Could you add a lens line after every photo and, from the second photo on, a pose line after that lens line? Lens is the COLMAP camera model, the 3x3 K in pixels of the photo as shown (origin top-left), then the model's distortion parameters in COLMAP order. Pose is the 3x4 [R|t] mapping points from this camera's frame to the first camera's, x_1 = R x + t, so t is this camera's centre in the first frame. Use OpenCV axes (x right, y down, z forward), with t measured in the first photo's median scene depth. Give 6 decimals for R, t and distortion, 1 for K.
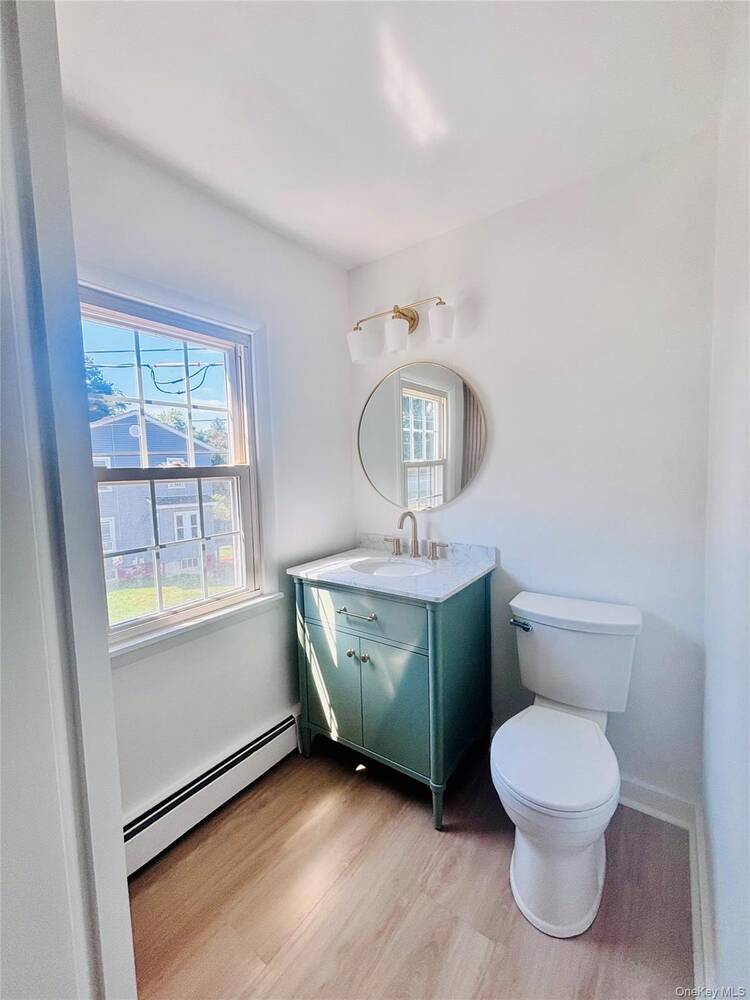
lens RADIAL K [[411.4, 0, 374.6], [0, 411.4, 504.2], [0, 0, 1]] dist [-0.000753, 0.000490]
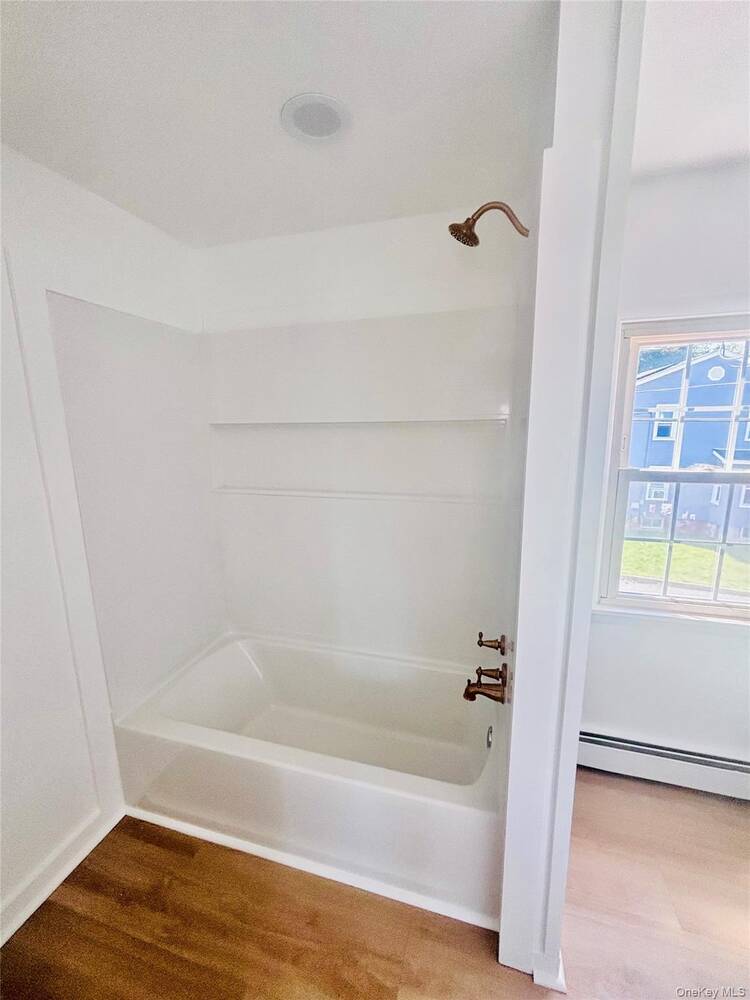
lens RADIAL K [[411.4, 0, 377.6], [0, 411.4, 502.3], [0, 0, 1]] dist [-0.000753, 0.000490]
pose [[0.352071, 0.216850, -0.910507, 0.179148], [-0.069576, 0.976163, 0.205583, -0.169569], [0.933384, -0.009031, 0.358766, -0.137391]]
